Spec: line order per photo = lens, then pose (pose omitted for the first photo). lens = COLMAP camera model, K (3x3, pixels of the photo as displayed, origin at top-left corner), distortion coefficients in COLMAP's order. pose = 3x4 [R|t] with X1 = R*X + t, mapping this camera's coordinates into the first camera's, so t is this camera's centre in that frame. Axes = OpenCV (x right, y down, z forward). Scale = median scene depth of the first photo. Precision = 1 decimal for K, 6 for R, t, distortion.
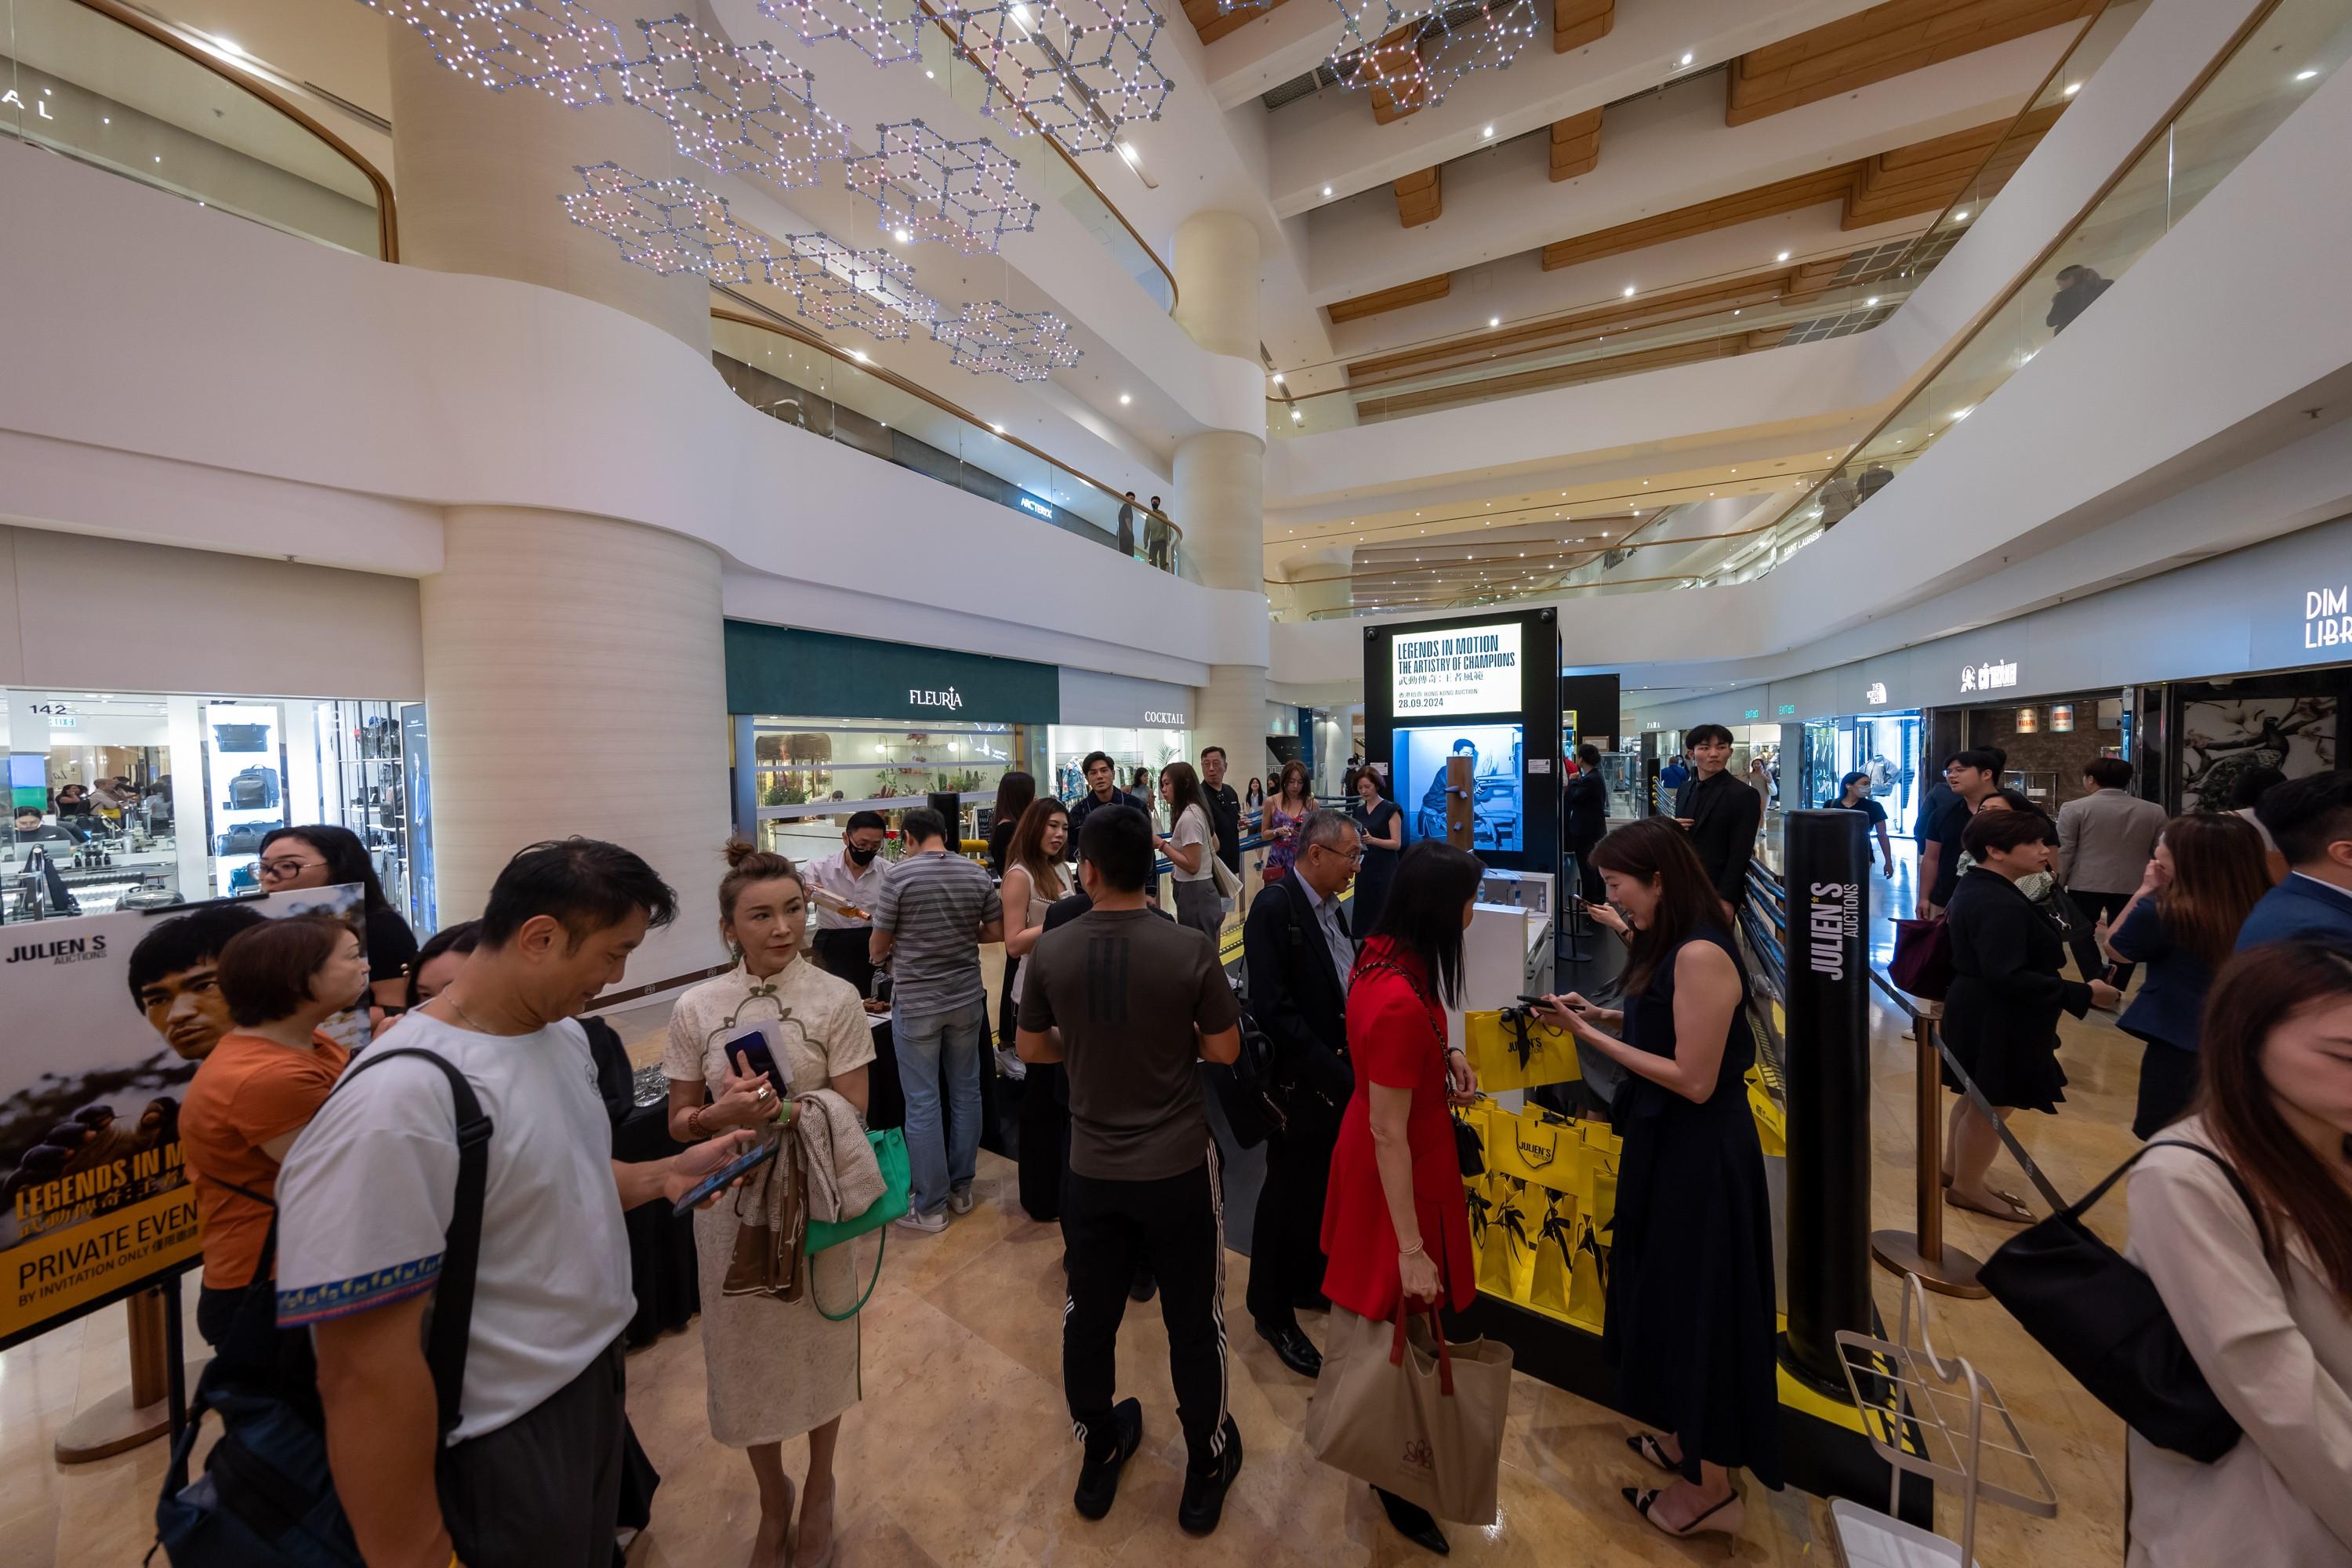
lens RADIAL K [[734.2, 0, 1177.7], [0, 734.2, 775.7], [0, 0, 1]] dist [0.008342, -0.000183]
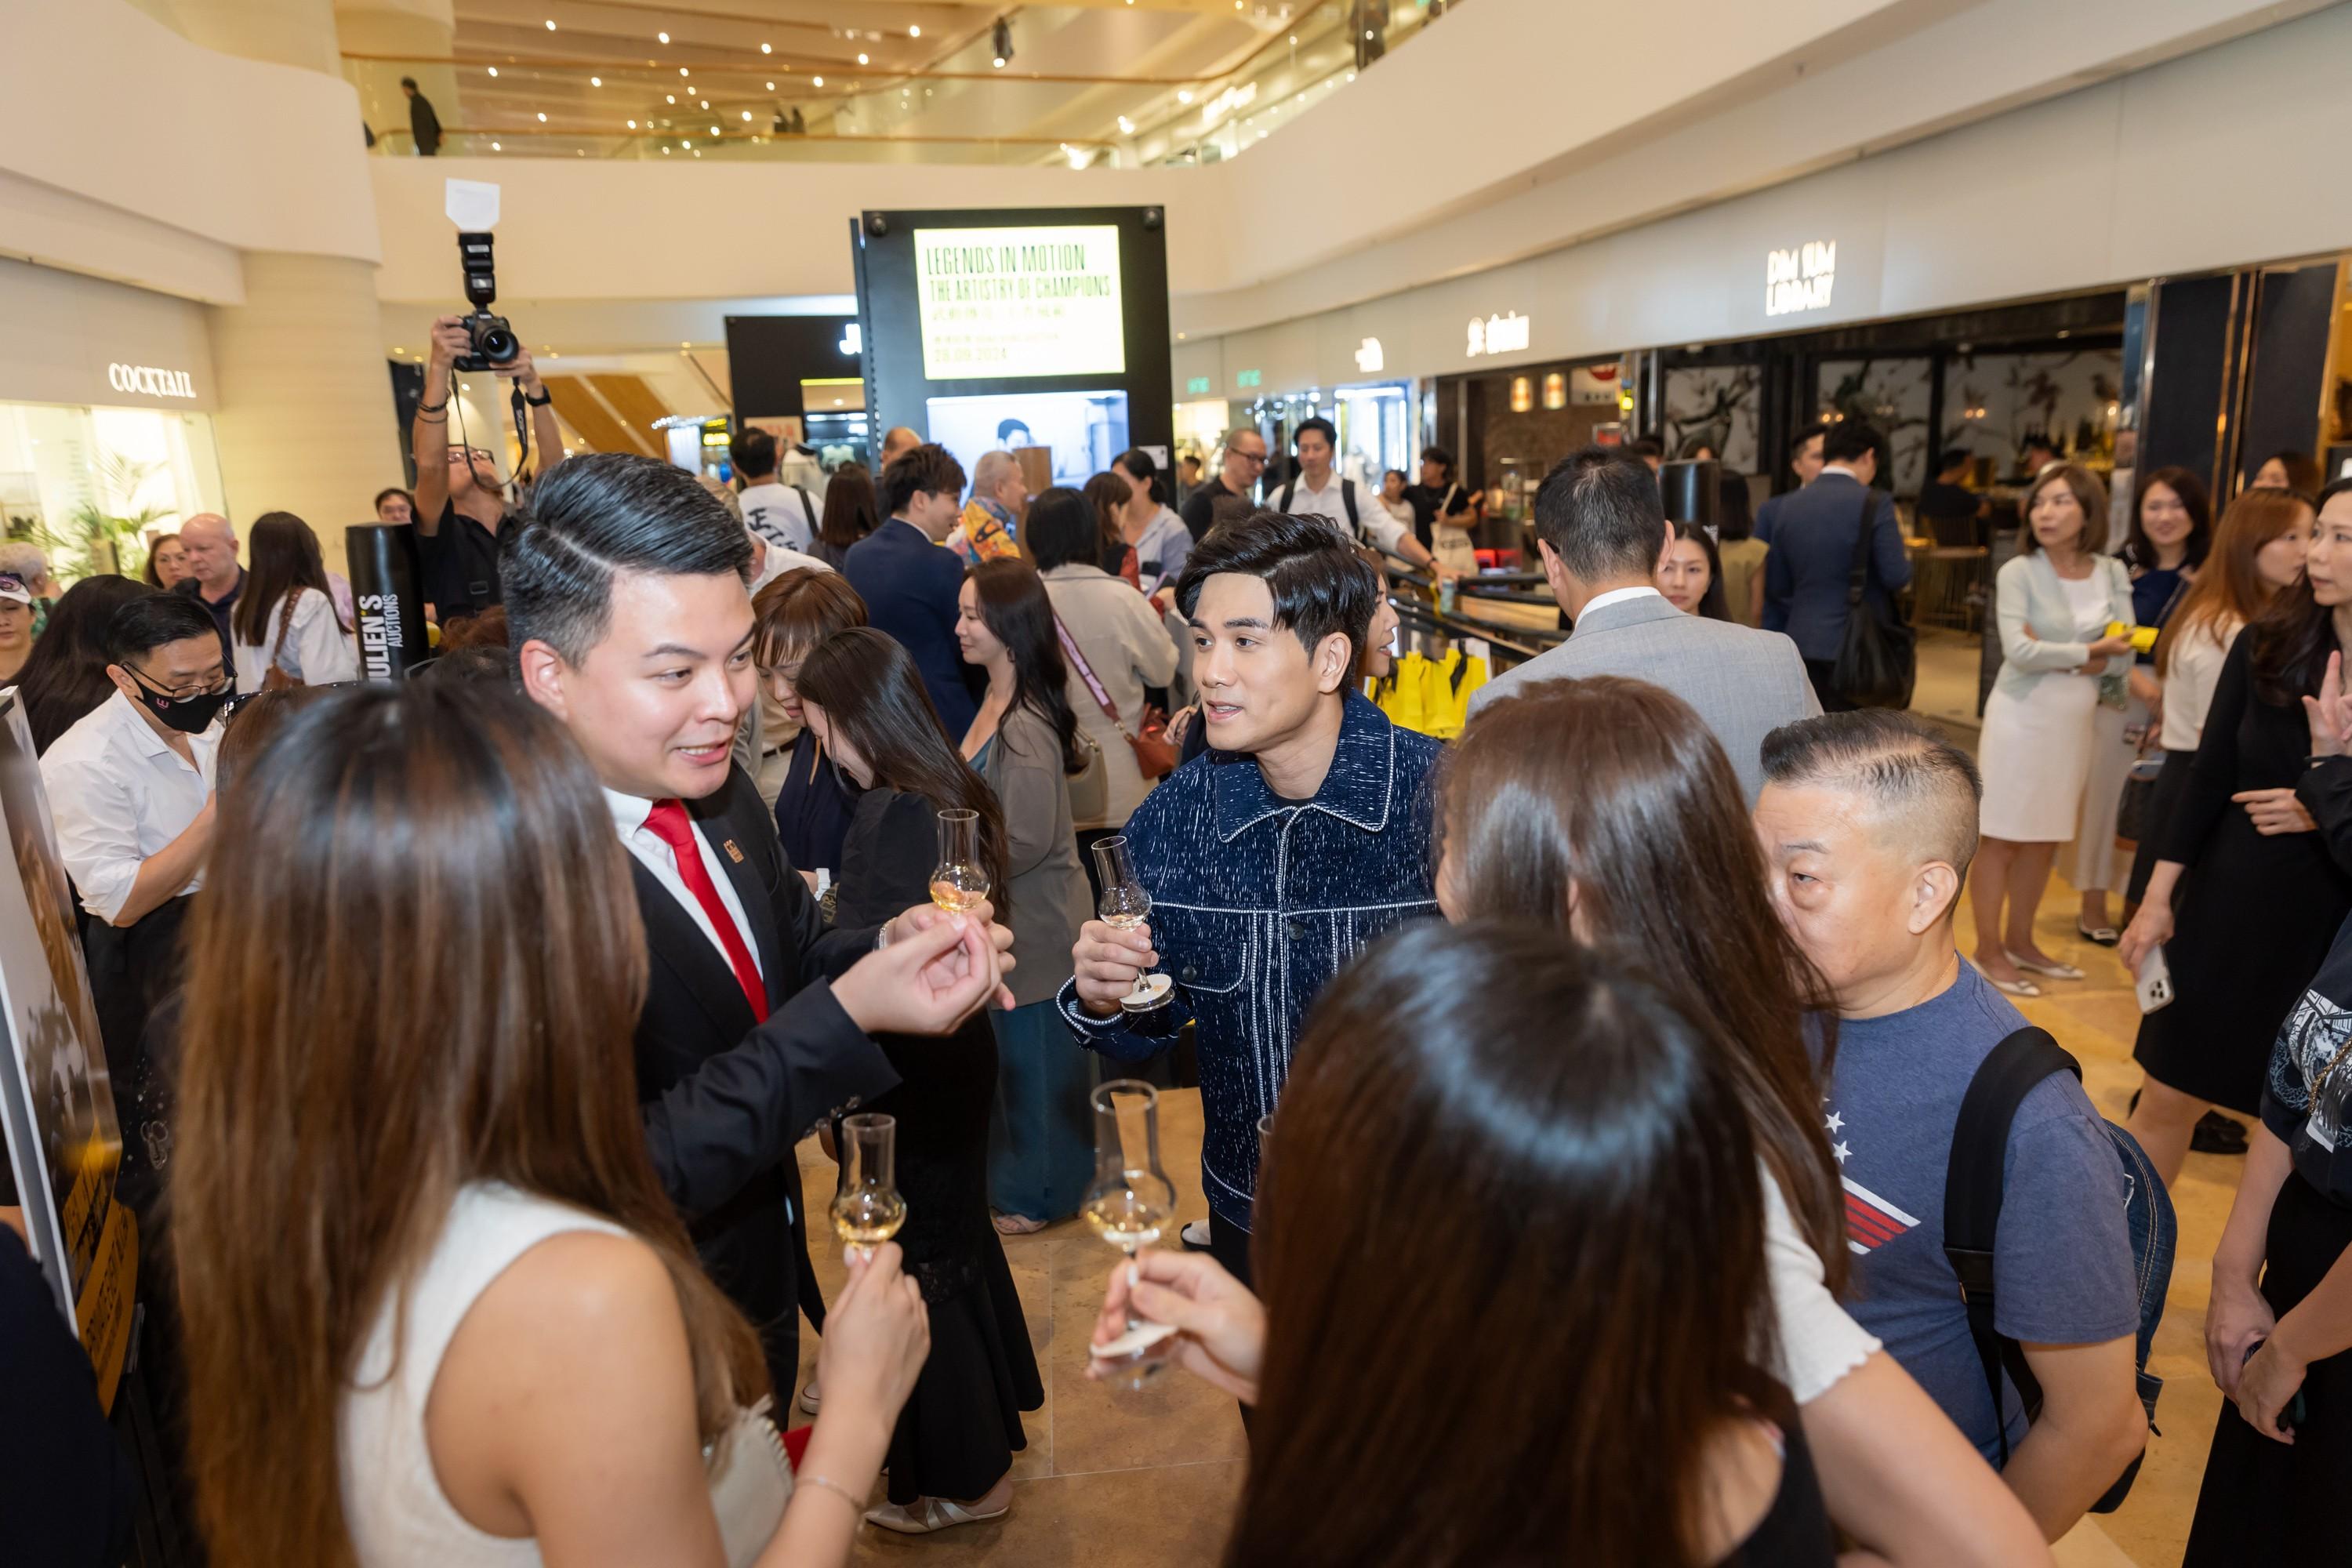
lens RADIAL K [[1548.8, 0, 1176.0], [0, 1548.8, 784.0], [0, 0, 1]] dist [0.014055, -0.001122]
pose [[0.762025, -0.155646, 0.628564, -0.335240], [0.048380, 0.981655, 0.184426, 0.015665], [-0.645738, -0.110127, 0.755576, -0.074979]]
